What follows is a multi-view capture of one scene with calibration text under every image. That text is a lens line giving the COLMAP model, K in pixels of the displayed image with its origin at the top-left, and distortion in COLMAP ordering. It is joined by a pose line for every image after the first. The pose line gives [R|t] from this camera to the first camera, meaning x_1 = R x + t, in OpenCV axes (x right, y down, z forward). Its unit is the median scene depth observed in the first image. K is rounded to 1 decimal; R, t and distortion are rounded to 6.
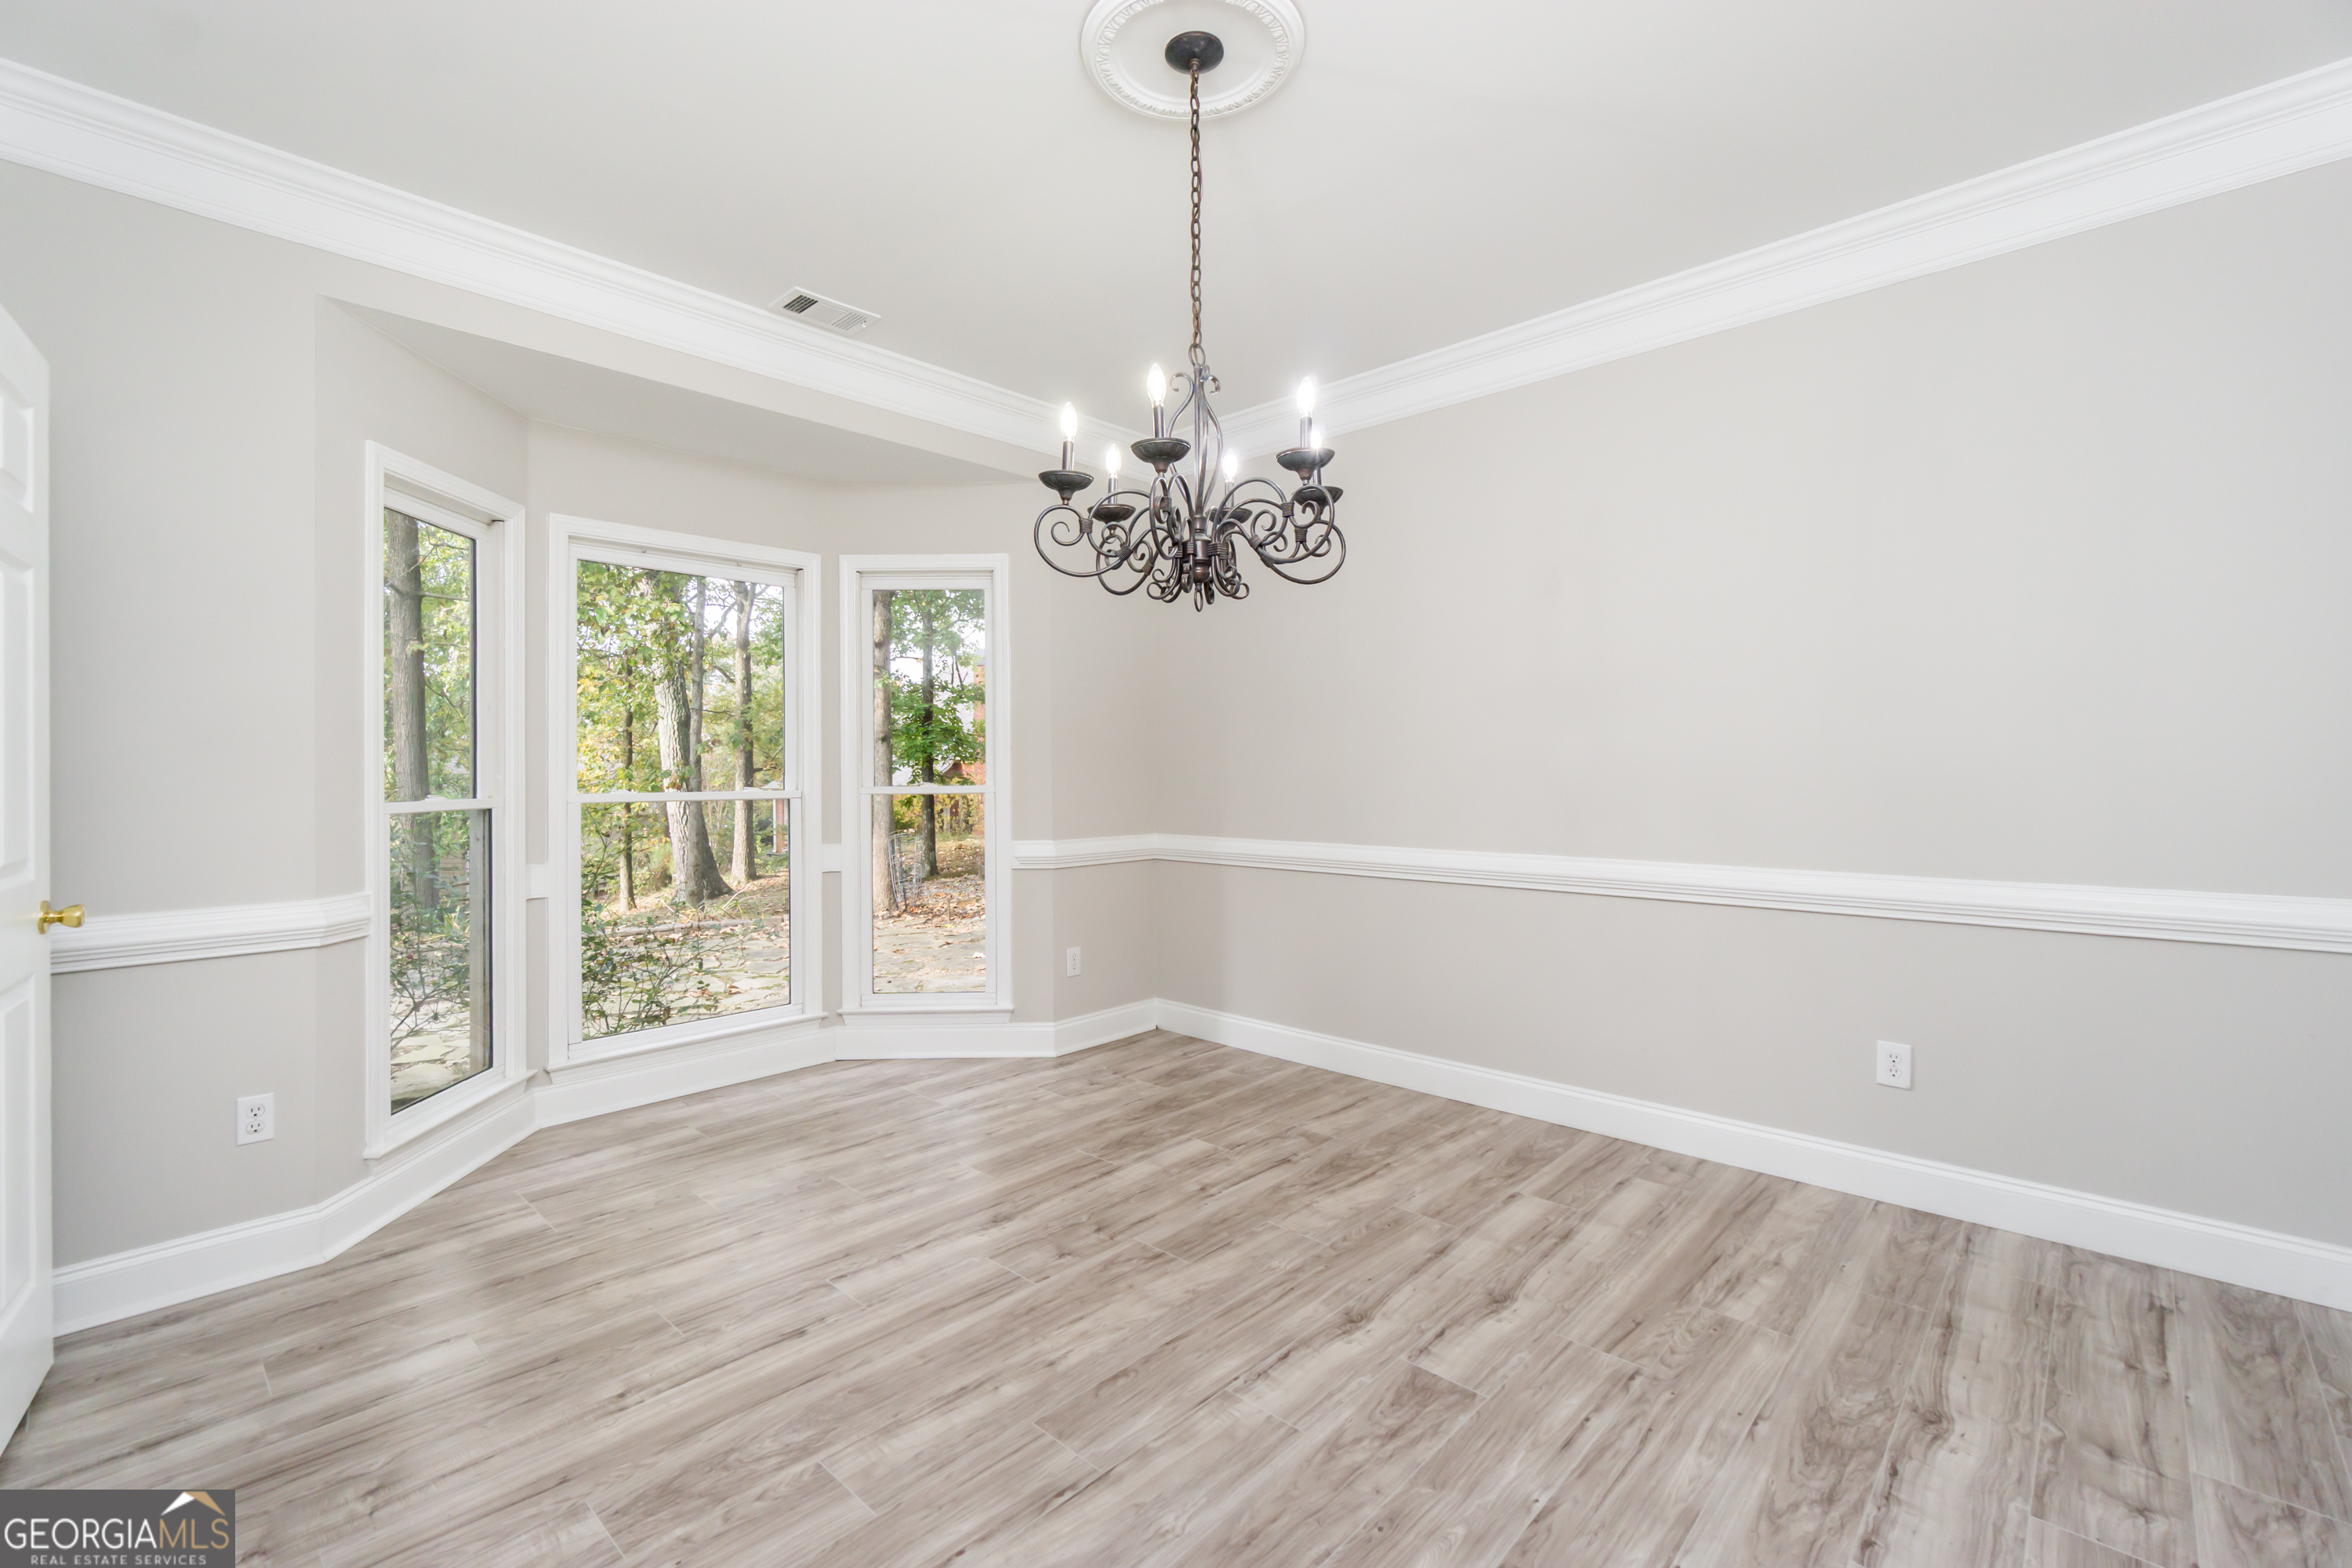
lens RADIAL K [[1014.1, 0, 1176.0], [0, 1014.1, 784.0], [0, 0, 1]] dist [0.001901, 0.000464]
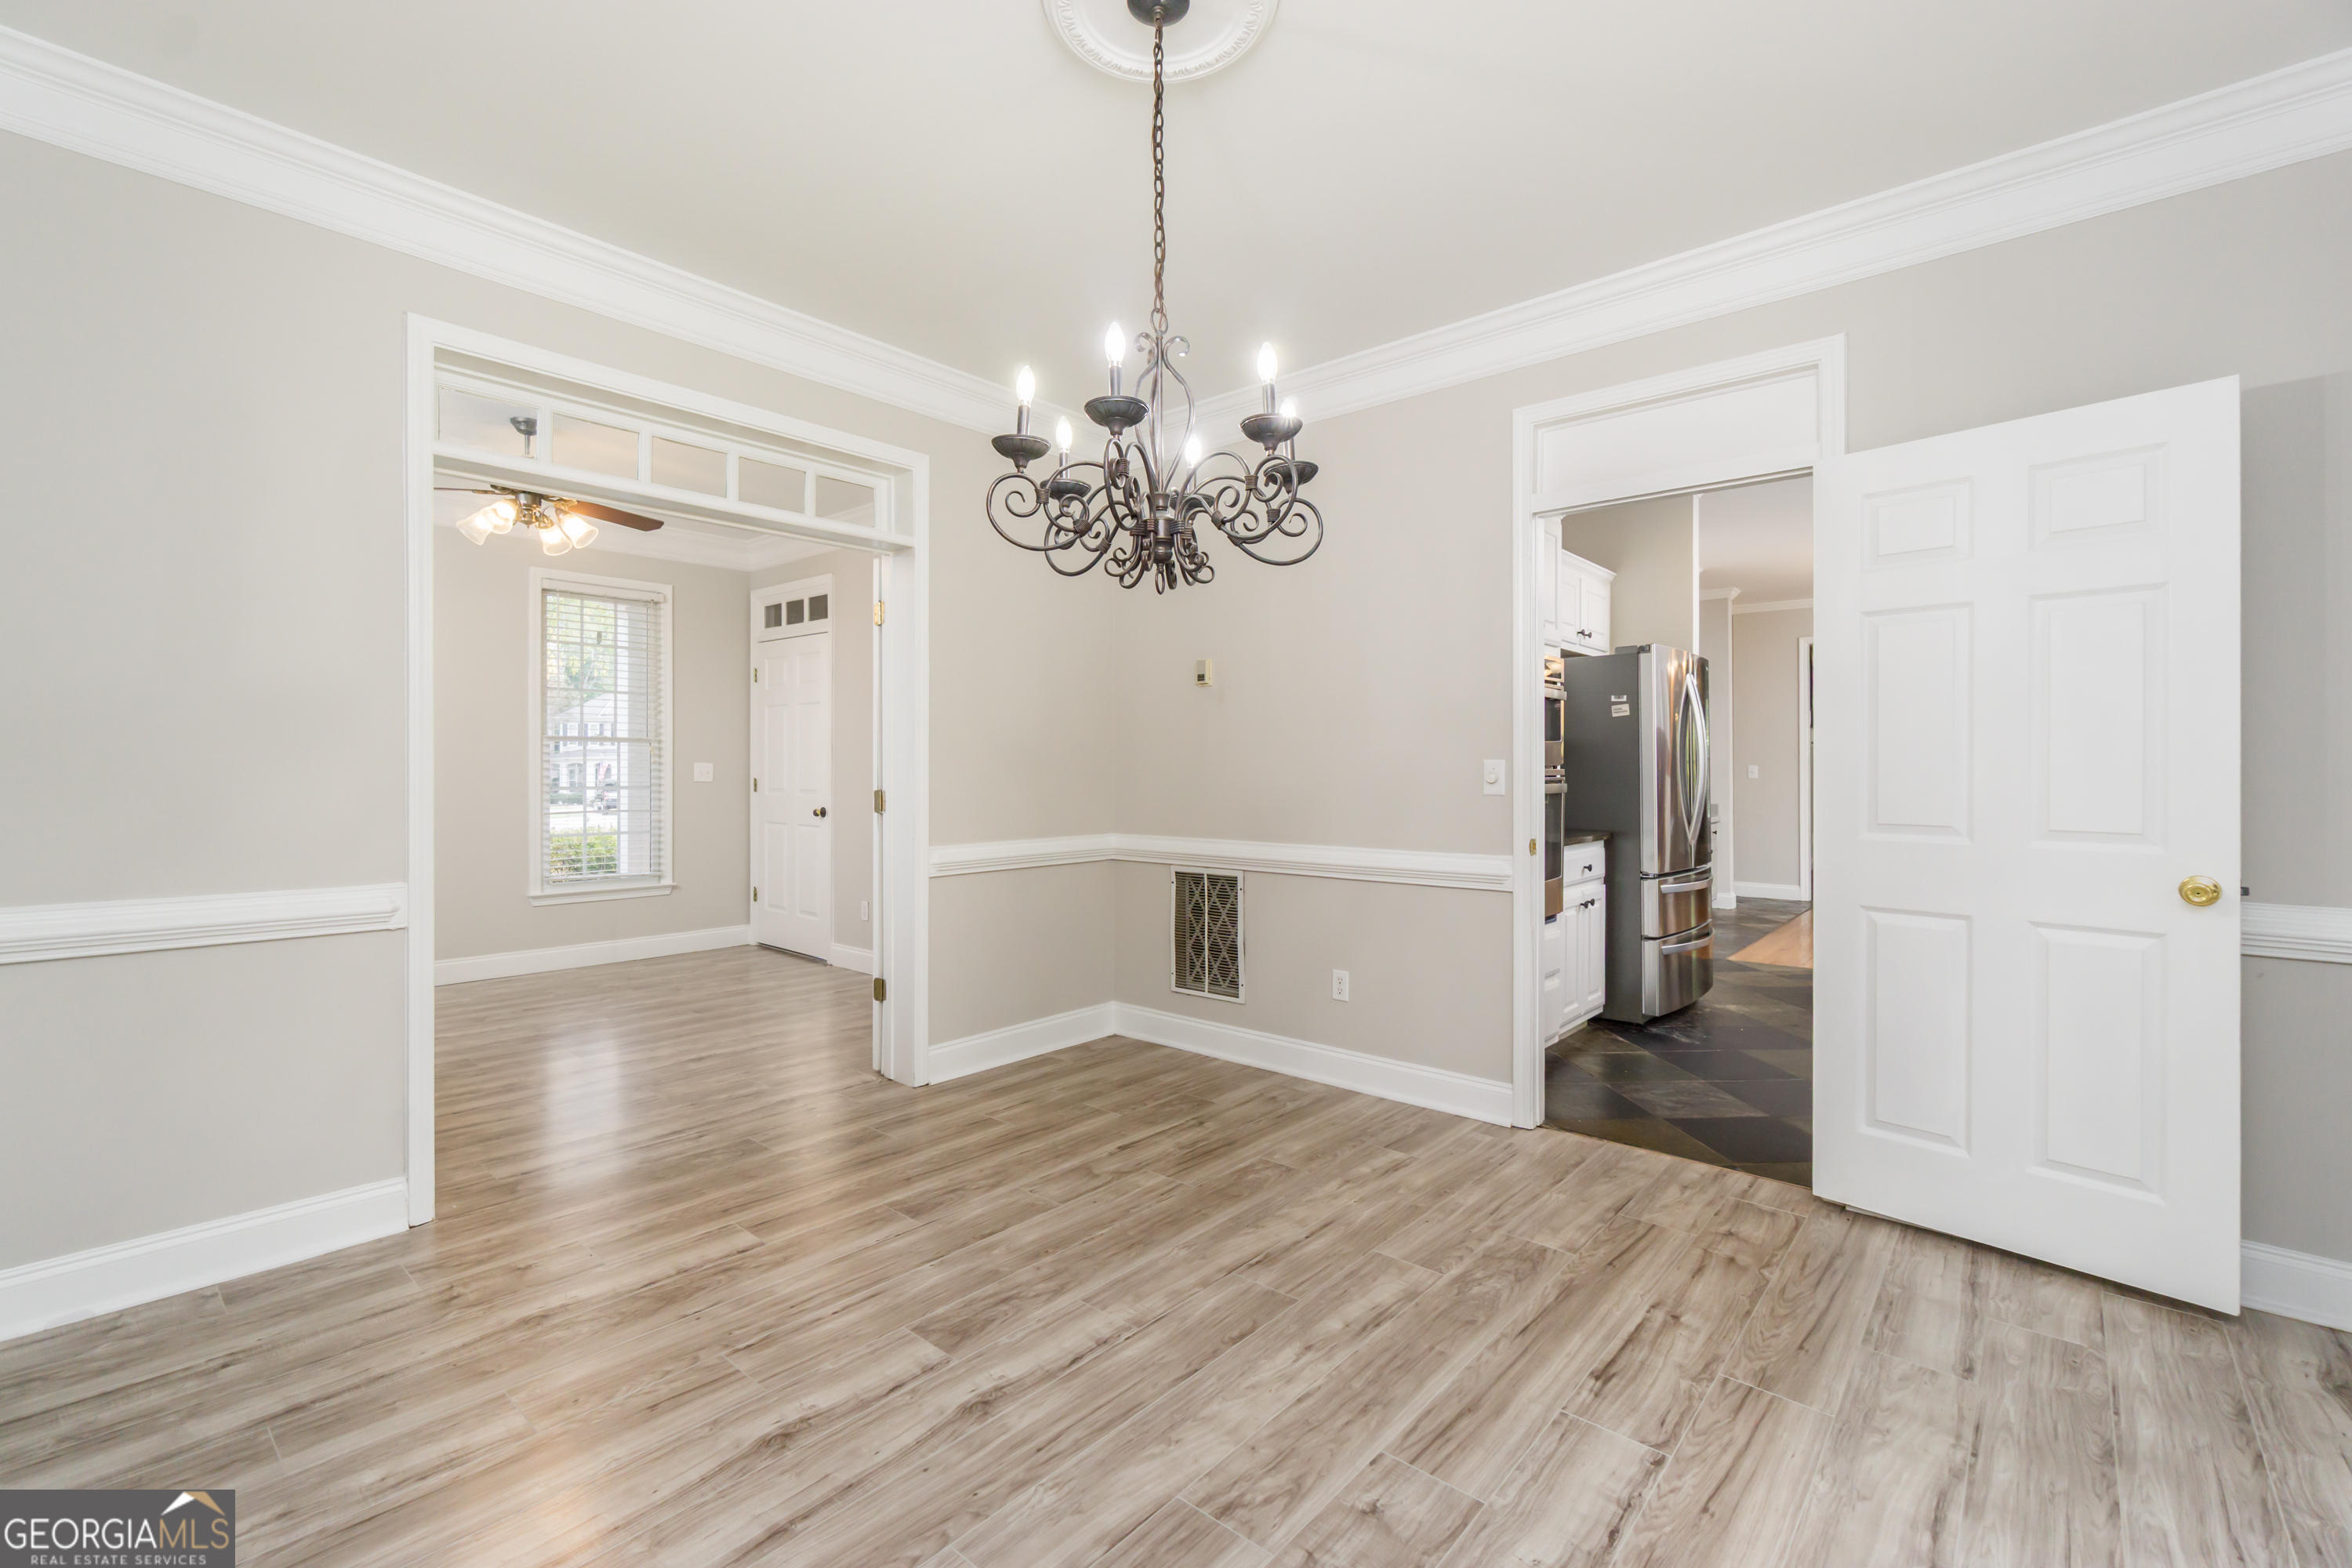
lens RADIAL K [[1014.1, 0, 1176.0], [0, 1014.1, 784.0], [0, 0, 1]] dist [0.001901, 0.000464]
pose [[-0.999397, 0.003711, -0.034523, 0.042686], [0.002724, 0.999588, 0.028574, -0.022181], [0.034615, 0.028463, -0.998995, 2.011568]]
